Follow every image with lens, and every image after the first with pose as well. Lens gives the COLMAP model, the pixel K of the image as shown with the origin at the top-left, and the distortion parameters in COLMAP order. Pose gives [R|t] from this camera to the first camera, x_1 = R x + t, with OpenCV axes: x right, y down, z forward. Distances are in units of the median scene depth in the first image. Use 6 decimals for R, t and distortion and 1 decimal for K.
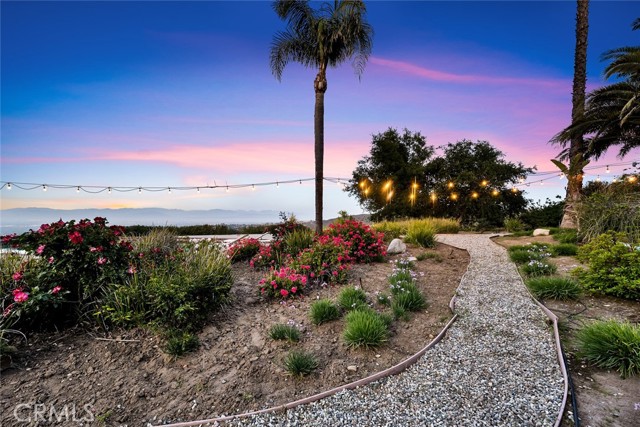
lens RADIAL K [[266.0, 0, 318.8], [0, 266.0, 218.9], [0, 0, 1]] dist [0.002185, 0.000333]
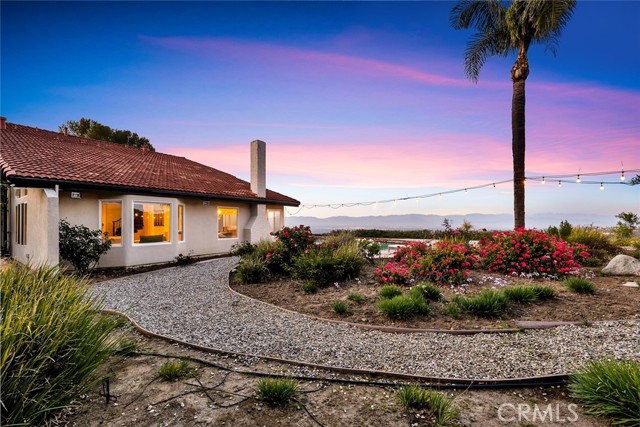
lens RADIAL K [[266.0, 0, 318.8], [0, 266.0, 218.9], [0, 0, 1]] dist [0.002185, 0.000333]
pose [[0.626107, -0.010293, -0.779669, 0.387261], [-0.003790, 0.999861, -0.016243, -0.008442], [0.779728, 0.013125, 0.625981, -0.076448]]
